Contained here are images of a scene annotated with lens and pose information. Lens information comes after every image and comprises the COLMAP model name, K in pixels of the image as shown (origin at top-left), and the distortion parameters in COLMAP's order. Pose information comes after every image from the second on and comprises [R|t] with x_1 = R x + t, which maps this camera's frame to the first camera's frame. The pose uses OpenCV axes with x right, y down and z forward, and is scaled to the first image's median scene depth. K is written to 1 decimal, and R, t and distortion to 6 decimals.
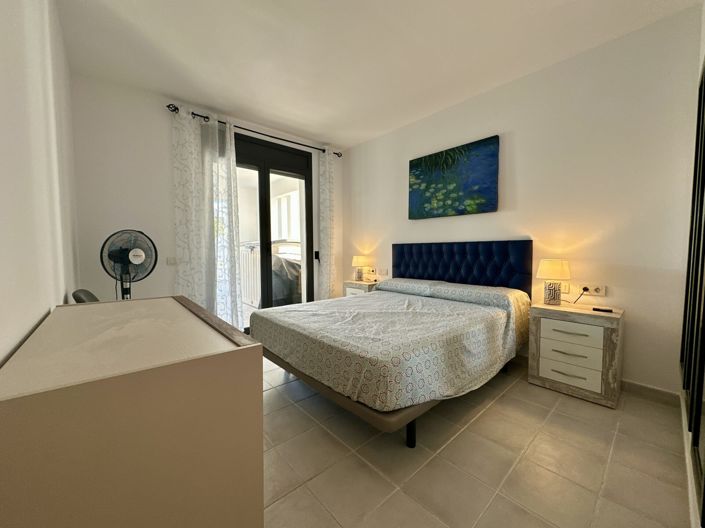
lens RADIAL K [[281.0, 0, 350.9], [0, 281.0, 265.2], [0, 0, 1]] dist [-0.003277, 0.000448]
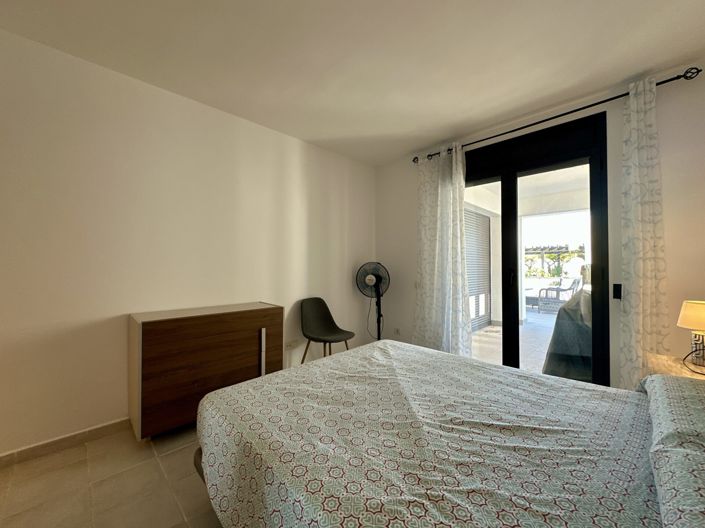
lens RADIAL K [[281.0, 0, 352.9], [0, 281.0, 264.5], [0, 0, 1]] dist [-0.003277, 0.000448]
pose [[0.057620, -0.003142, -0.998334, 0.516545], [-0.056812, 0.998364, -0.006421, -0.074531], [0.996721, 0.057087, 0.057347, 0.619398]]
